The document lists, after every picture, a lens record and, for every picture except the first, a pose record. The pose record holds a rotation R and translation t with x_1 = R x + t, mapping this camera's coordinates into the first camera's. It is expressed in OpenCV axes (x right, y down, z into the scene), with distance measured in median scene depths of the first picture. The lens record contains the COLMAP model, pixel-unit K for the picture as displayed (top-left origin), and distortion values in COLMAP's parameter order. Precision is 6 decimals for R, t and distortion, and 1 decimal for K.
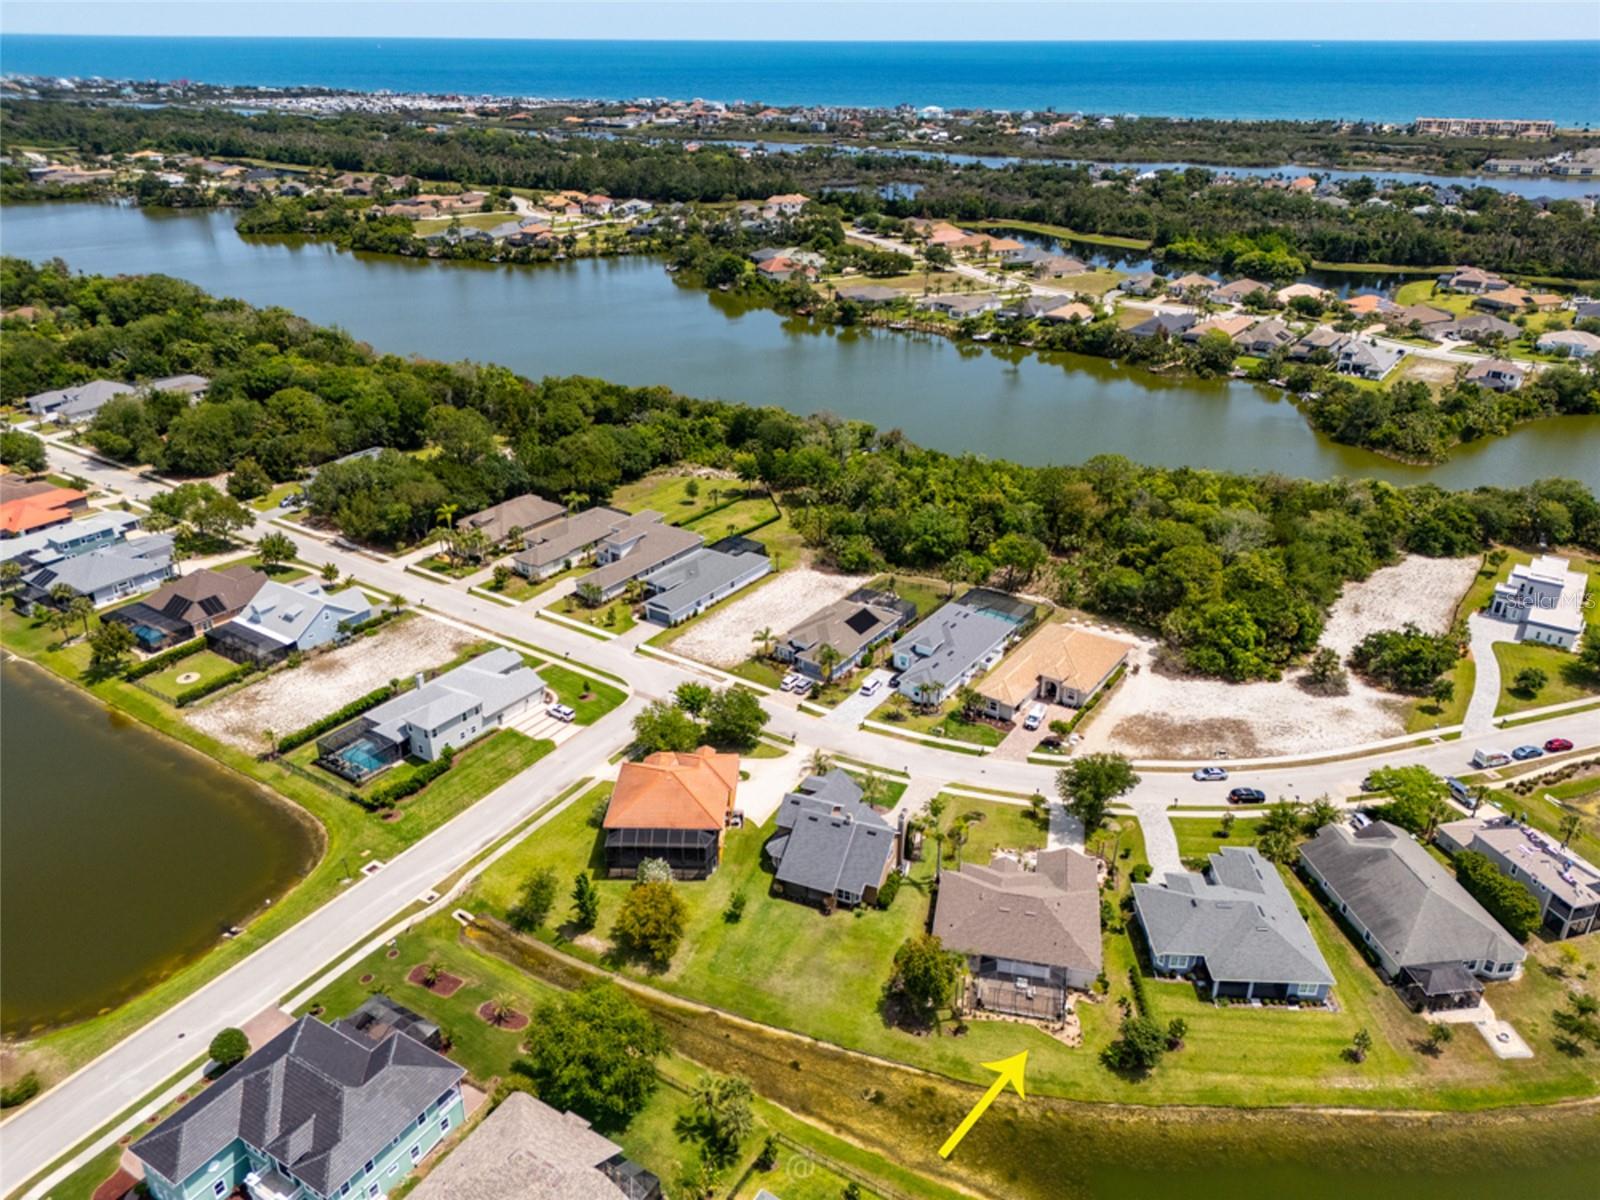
lens RADIAL K [[1170.8, 0, 799.4], [0, 1170.8, 604.3], [0, 0, 1]] dist [0.088498, -0.097729]
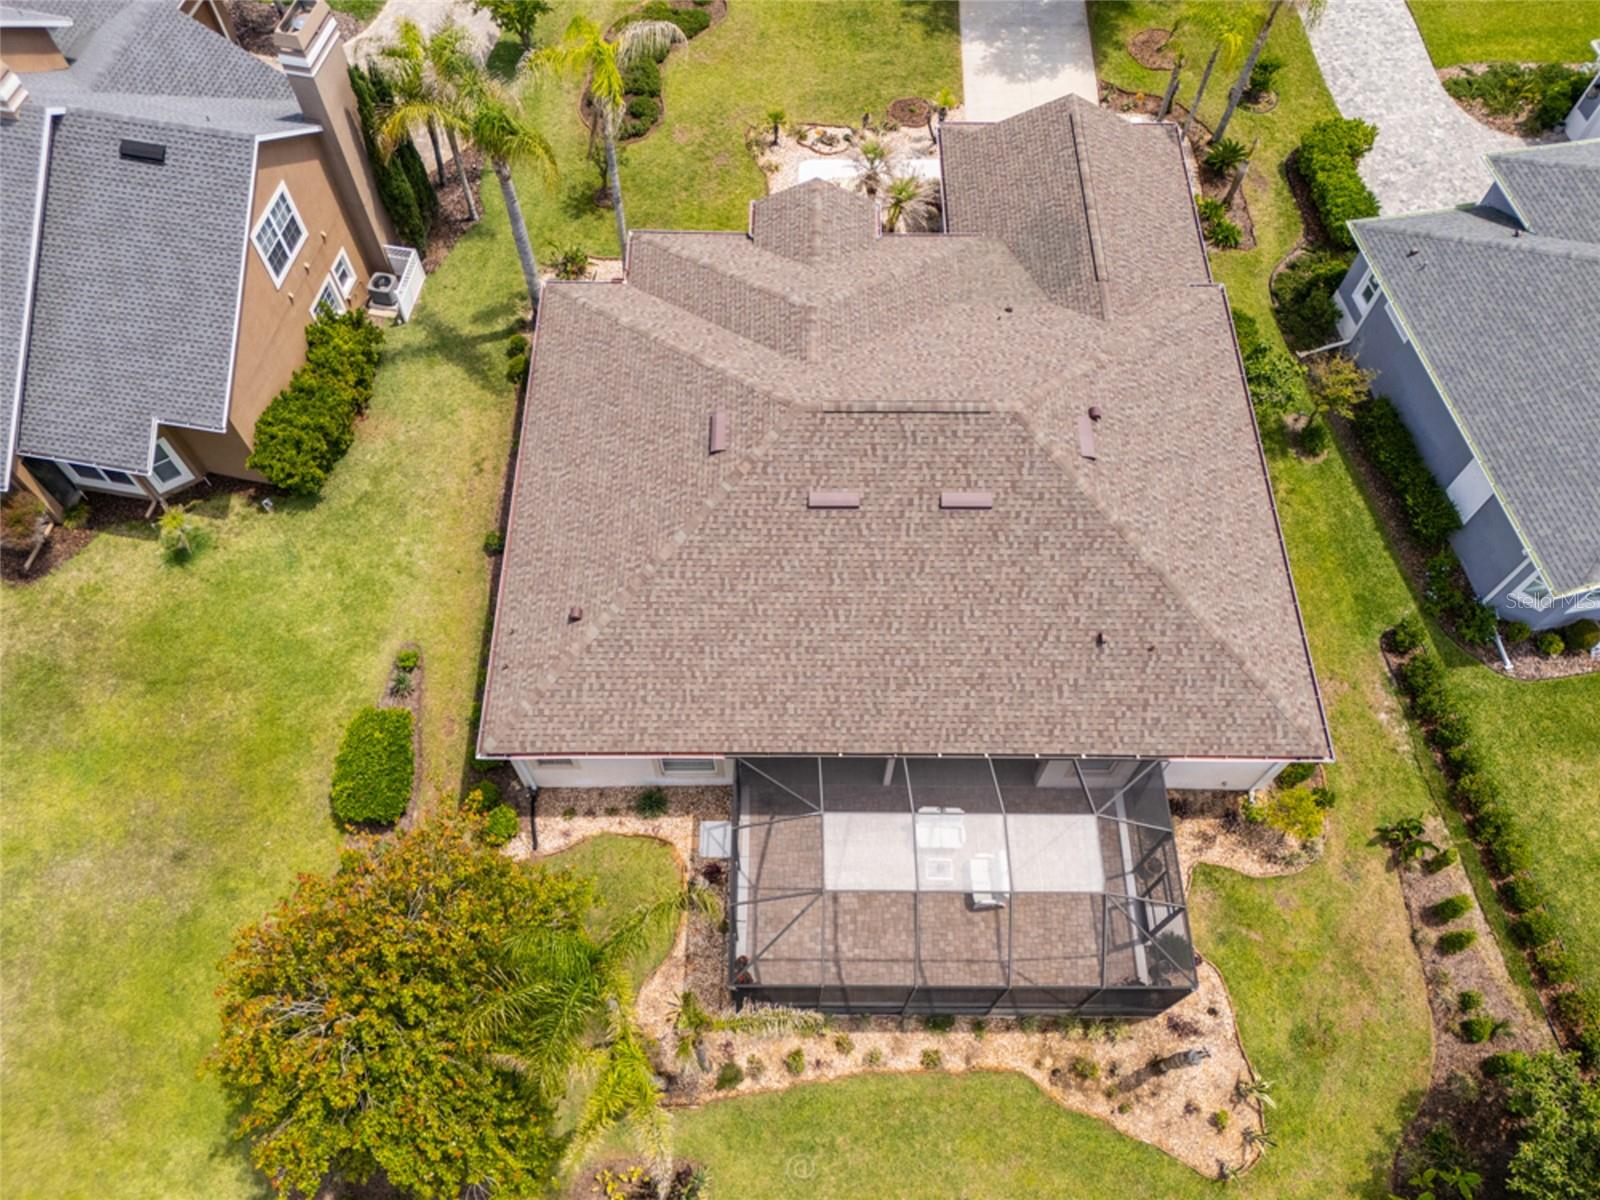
lens RADIAL K [[1170.8, 0, 799.4], [0, 1170.8, 604.3], [0, 0, 1]] dist [0.088498, -0.097729]
pose [[0.978490, -0.176167, 0.107338, 0.085541], [0.081779, 0.808941, 0.582174, 0.094892], [-0.189390, -0.560874, 0.805948, 0.495218]]
